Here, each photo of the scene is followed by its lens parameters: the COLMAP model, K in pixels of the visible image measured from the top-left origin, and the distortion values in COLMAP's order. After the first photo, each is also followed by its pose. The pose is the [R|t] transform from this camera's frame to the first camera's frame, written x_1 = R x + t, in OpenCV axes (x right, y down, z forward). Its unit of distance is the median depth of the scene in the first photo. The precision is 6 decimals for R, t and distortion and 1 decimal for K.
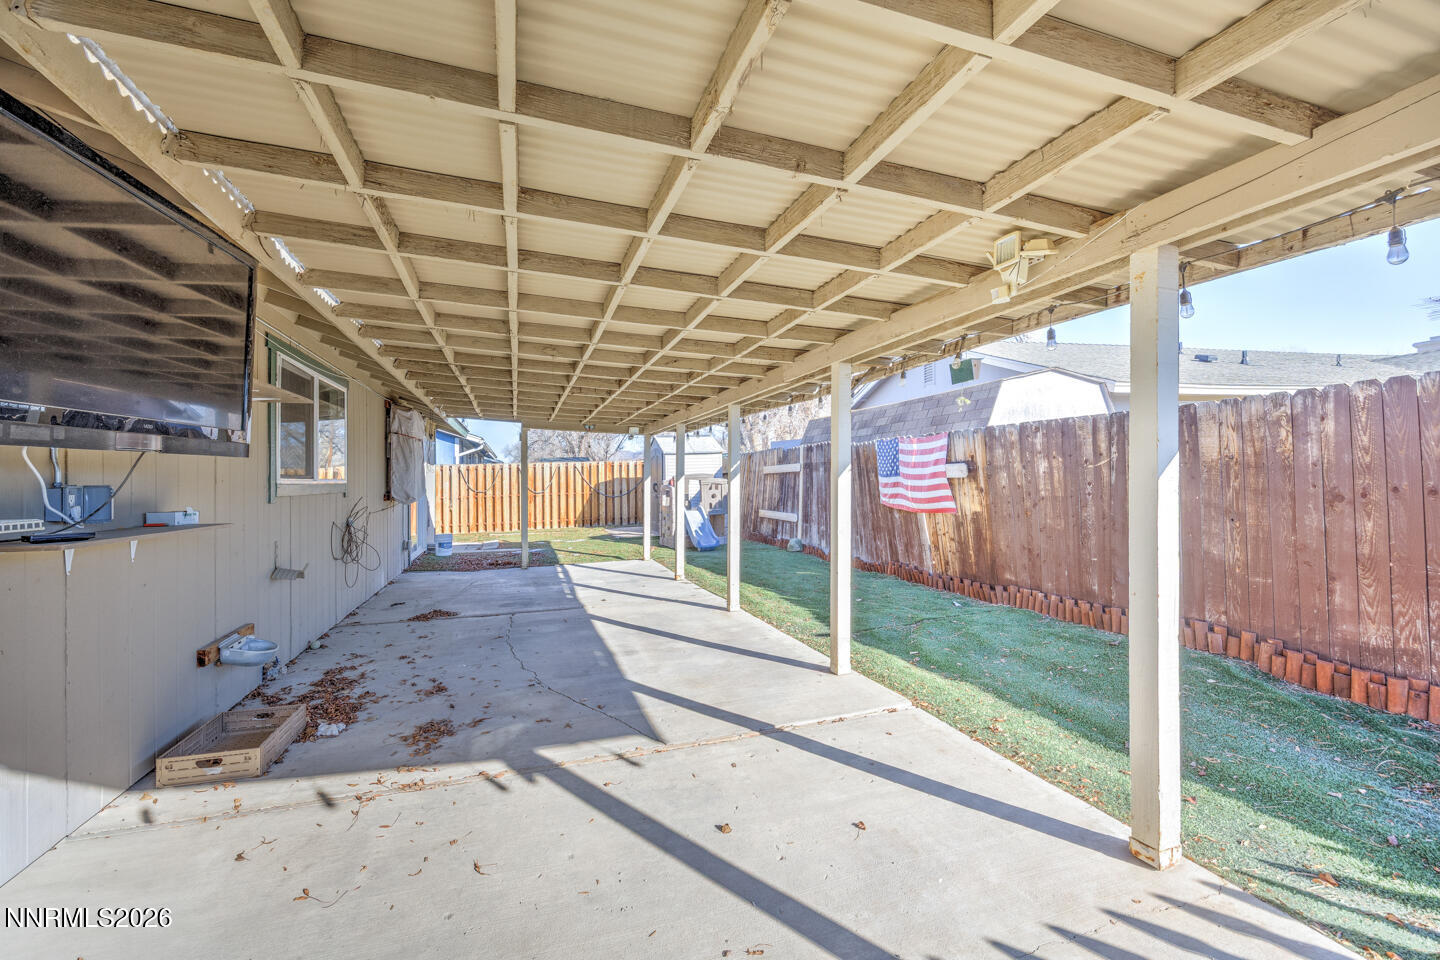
lens RADIAL K [[649.3, 0, 721.9], [0, 649.3, 470.8], [0, 0, 1]] dist [-0.014403, -0.000082]
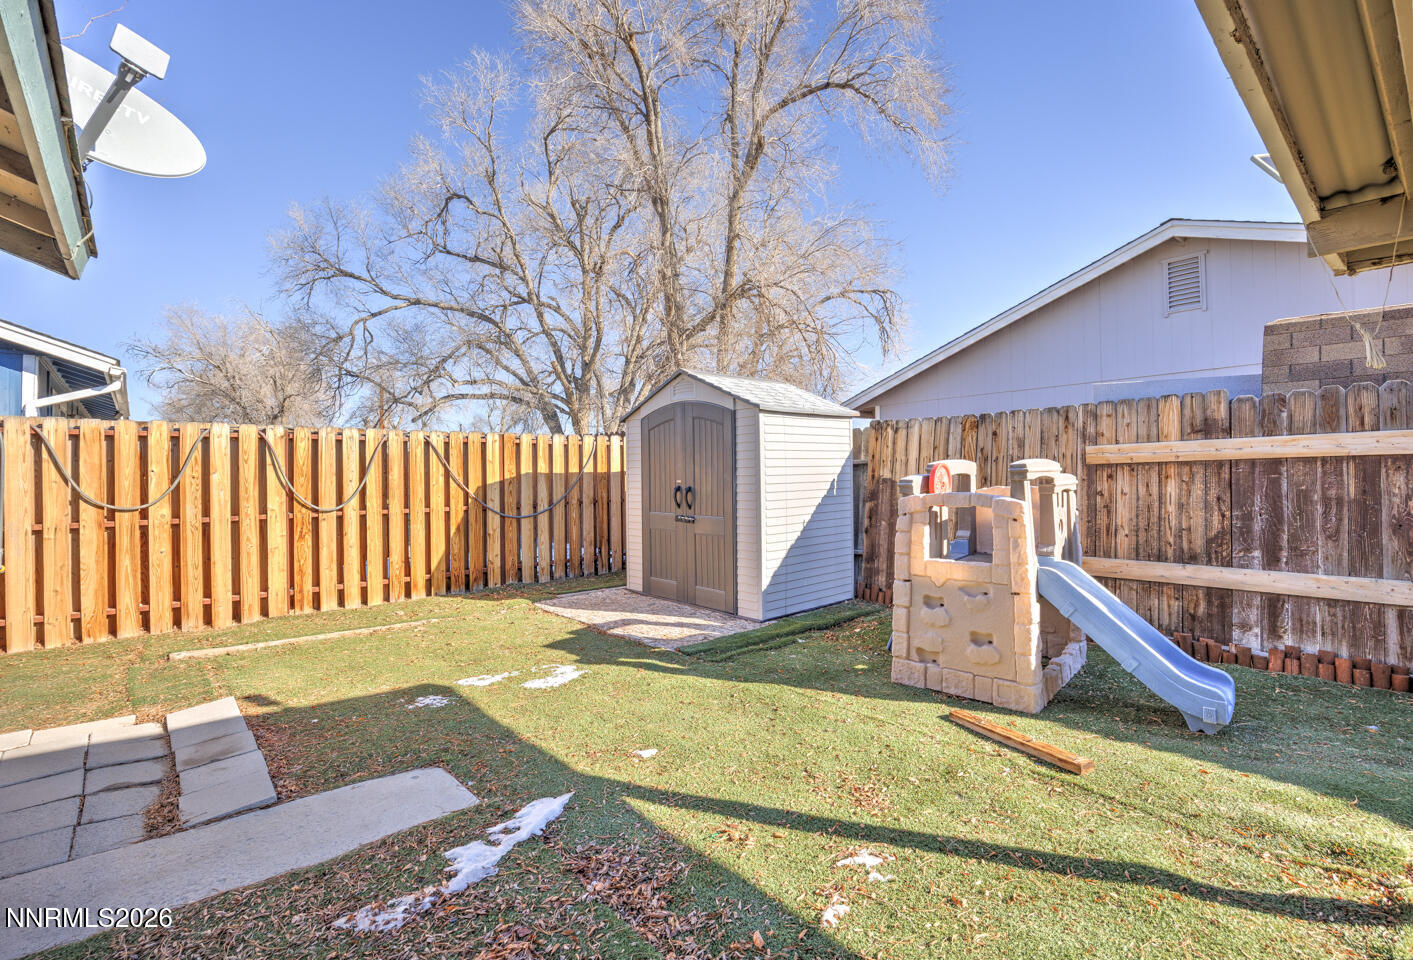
lens RADIAL K [[646.1, 0, 703.4], [0, 646.1, 477.0], [0, 0, 1]] dist [-0.003609, -0.000315]
pose [[0.914060, 0.014465, 0.405320, -0.232138], [-0.014890, 0.999887, -0.002105, 0.012896], [-0.405305, -0.004111, 0.914172, 0.573207]]
